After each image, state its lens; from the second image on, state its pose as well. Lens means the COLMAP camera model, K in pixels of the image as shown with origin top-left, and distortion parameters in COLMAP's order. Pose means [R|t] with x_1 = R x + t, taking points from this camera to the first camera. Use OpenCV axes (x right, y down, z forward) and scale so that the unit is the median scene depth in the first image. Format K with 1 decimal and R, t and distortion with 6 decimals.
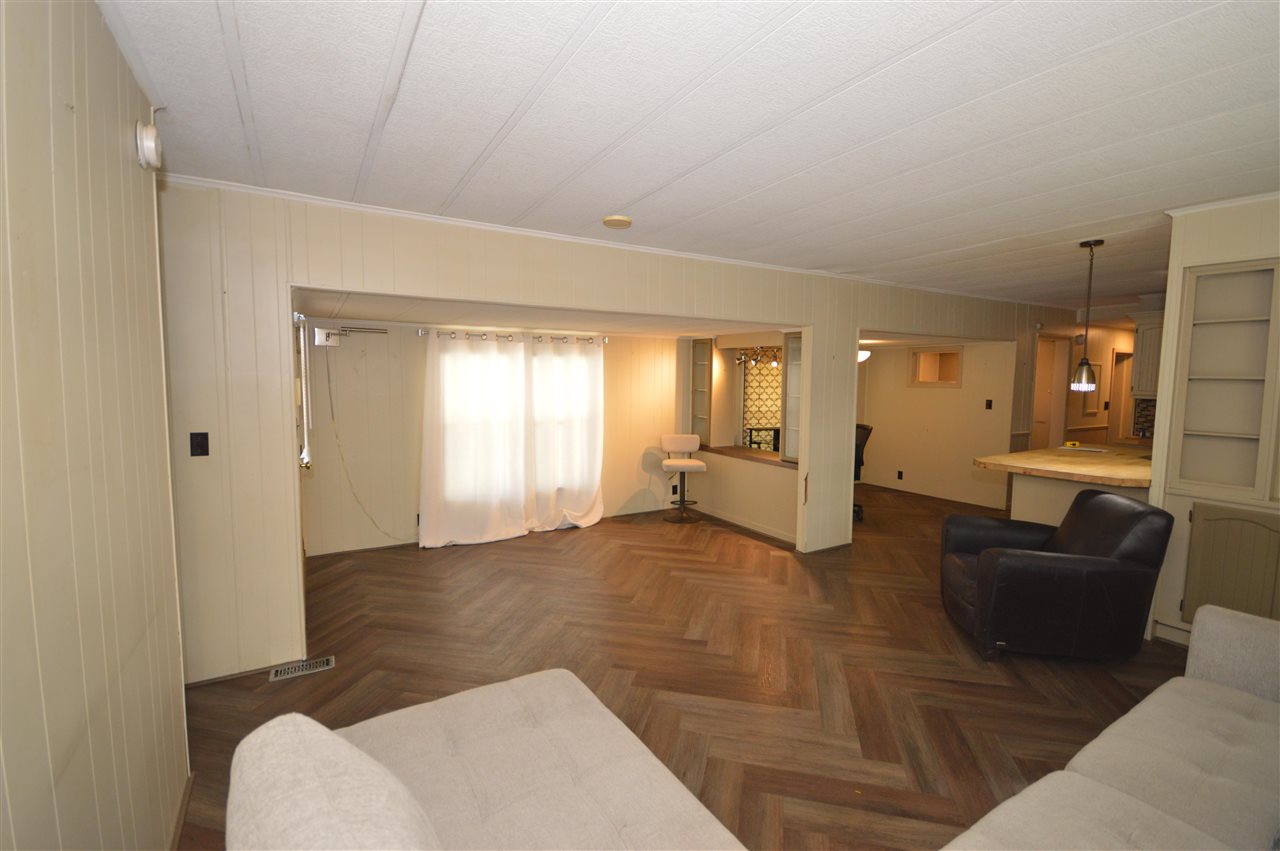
lens RADIAL K [[570.1, 0, 643.1], [0, 570.1, 425.3], [0, 0, 1]] dist [0.007484, -0.009689]
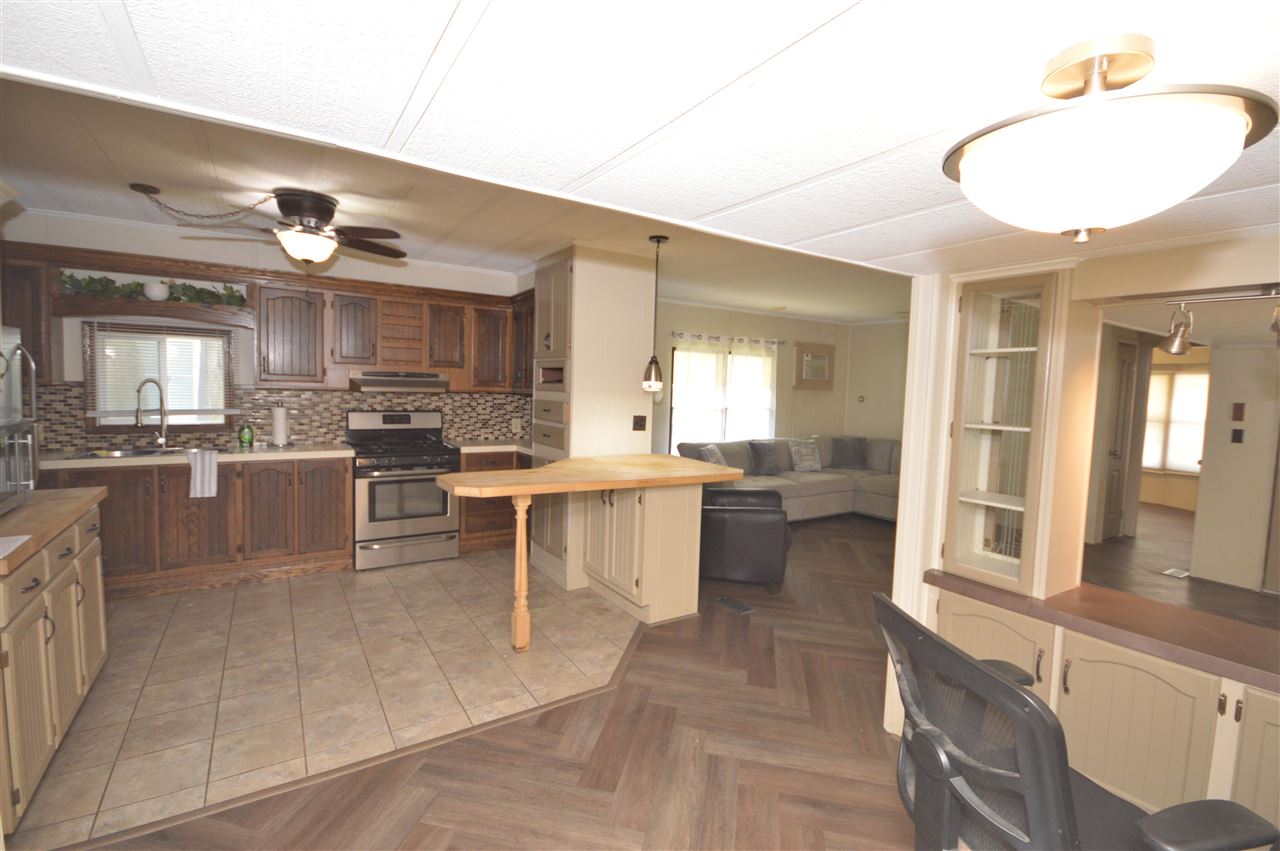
lens RADIAL K [[570.1, 0, 643.9], [0, 570.1, 424.6], [0, 0, 1]] dist [0.007484, -0.009689]
pose [[-0.998400, -0.040176, -0.039788, 1.002415], [-0.045748, 0.987500, 0.150836, -0.179654], [0.033231, 0.152415, -0.987758, 2.404700]]
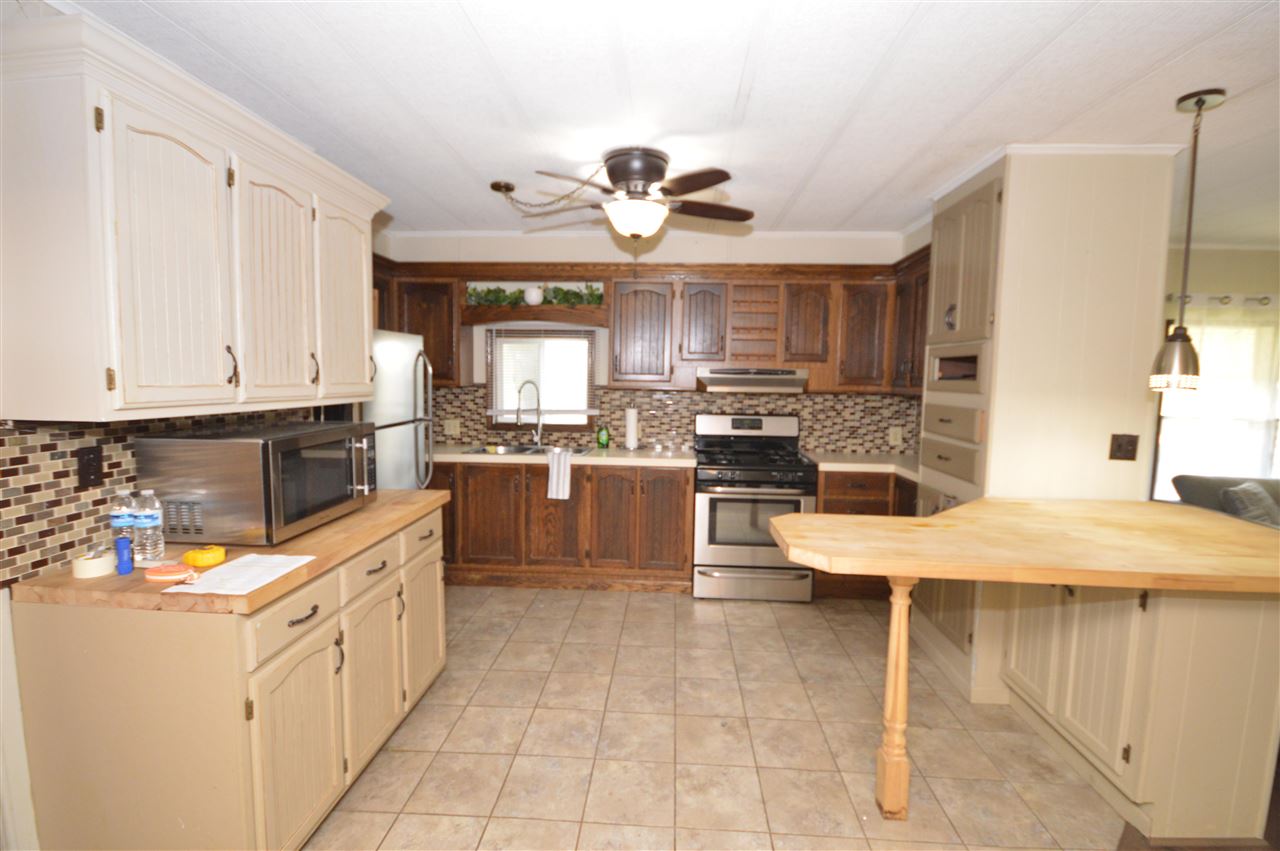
lens RADIAL K [[570.1, 0, 644.9], [0, 570.1, 424.2], [0, 0, 1]] dist [0.007484, -0.009689]
pose [[-0.827485, -0.074505, 0.556523, 1.069631], [0.020623, 0.986456, 0.162726, -0.150197], [-0.561109, 0.146130, -0.814741, 2.063354]]
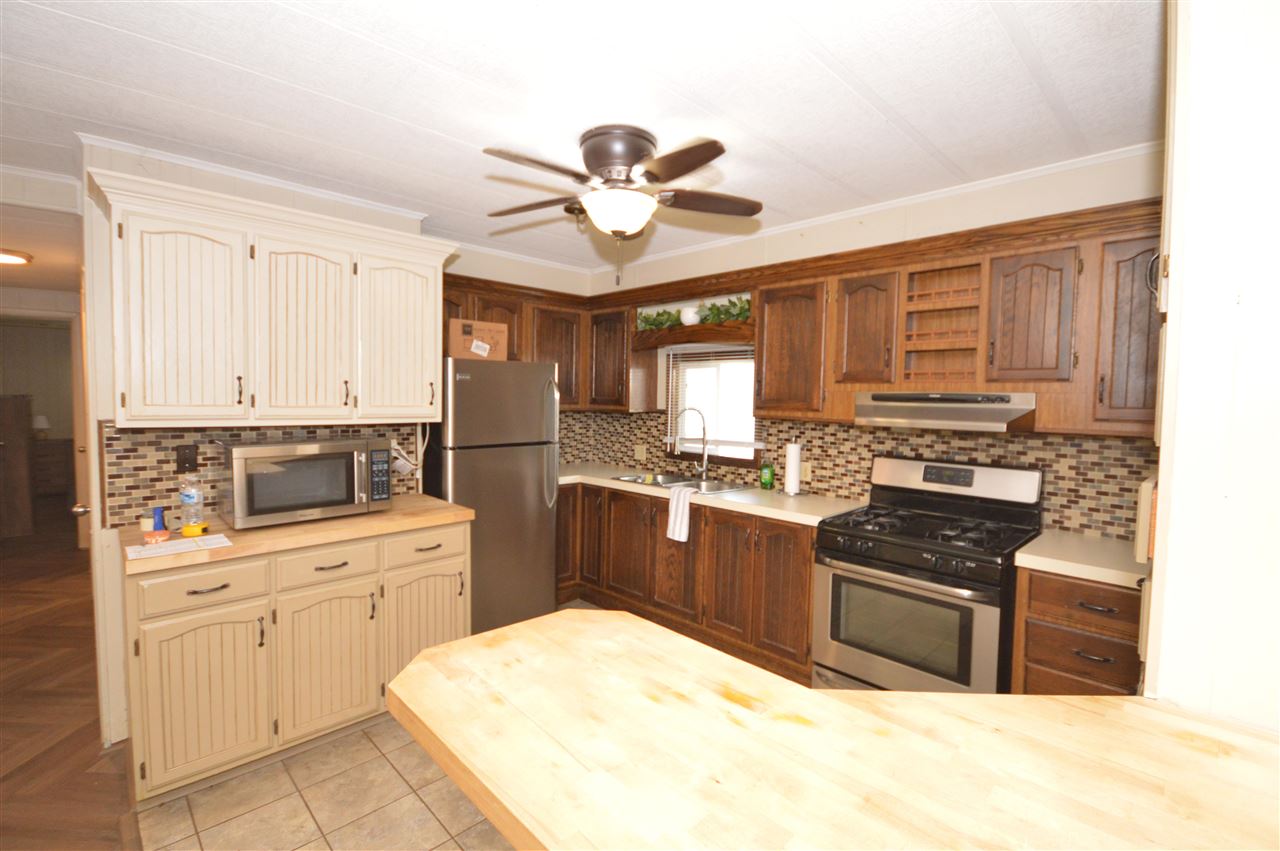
lens RADIAL K [[570.1, 0, 645.5], [0, 570.1, 423.1], [0, 0, 1]] dist [0.007484, -0.009689]
pose [[-0.237364, -0.065131, 0.969235, 0.870364], [0.060710, 0.994805, 0.081717, -0.112058], [-0.969522, 0.078239, -0.232177, 1.503278]]
